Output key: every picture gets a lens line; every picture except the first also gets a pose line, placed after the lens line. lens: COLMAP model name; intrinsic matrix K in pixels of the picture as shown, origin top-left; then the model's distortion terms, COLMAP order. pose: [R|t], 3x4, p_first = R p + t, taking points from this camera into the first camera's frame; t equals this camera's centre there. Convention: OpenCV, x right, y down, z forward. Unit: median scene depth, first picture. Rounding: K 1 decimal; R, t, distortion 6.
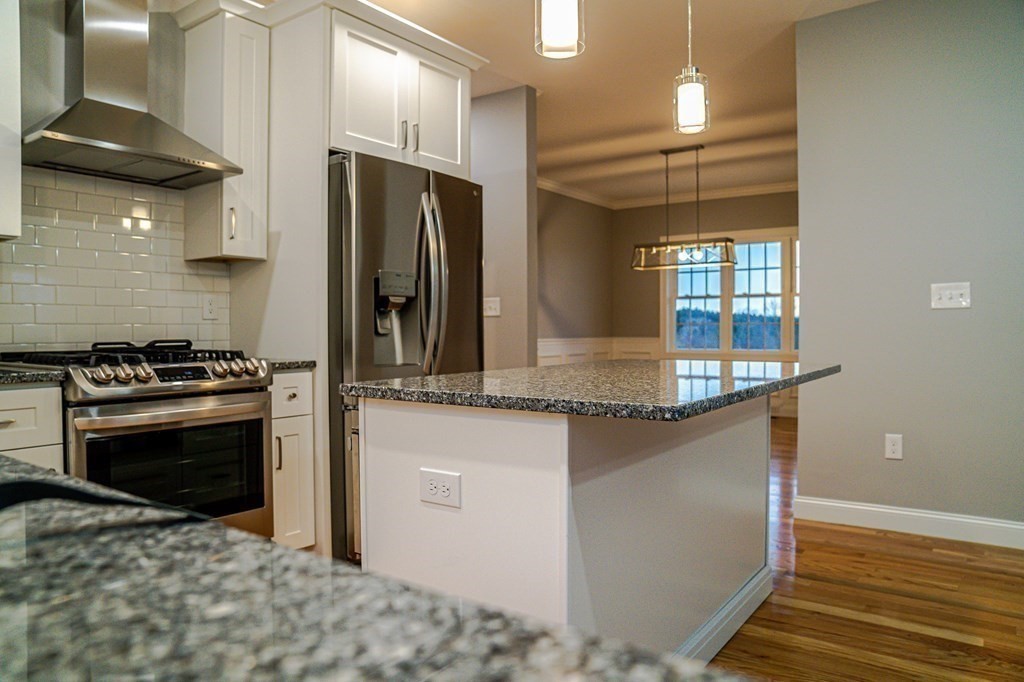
lens RADIAL K [[708.3, 0, 497.5], [0, 708.3, 336.7], [0, 0, 1]] dist [-0.026646, -0.000390]
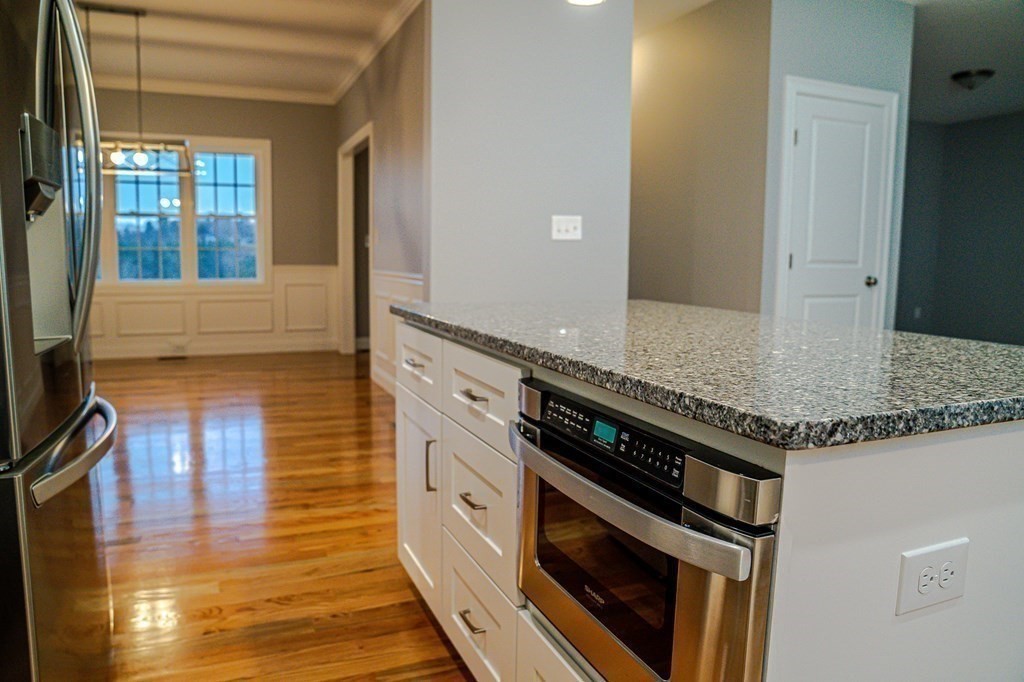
lens RADIAL K [[708.3, 0, 497.5], [0, 708.3, 336.7], [0, 0, 1]] dist [-0.026646, -0.000390]
pose [[0.519491, -0.095899, 0.849077, -0.500185], [0.003834, 0.993934, 0.109915, -0.018168], [-0.854467, -0.053845, 0.516707, 0.745941]]
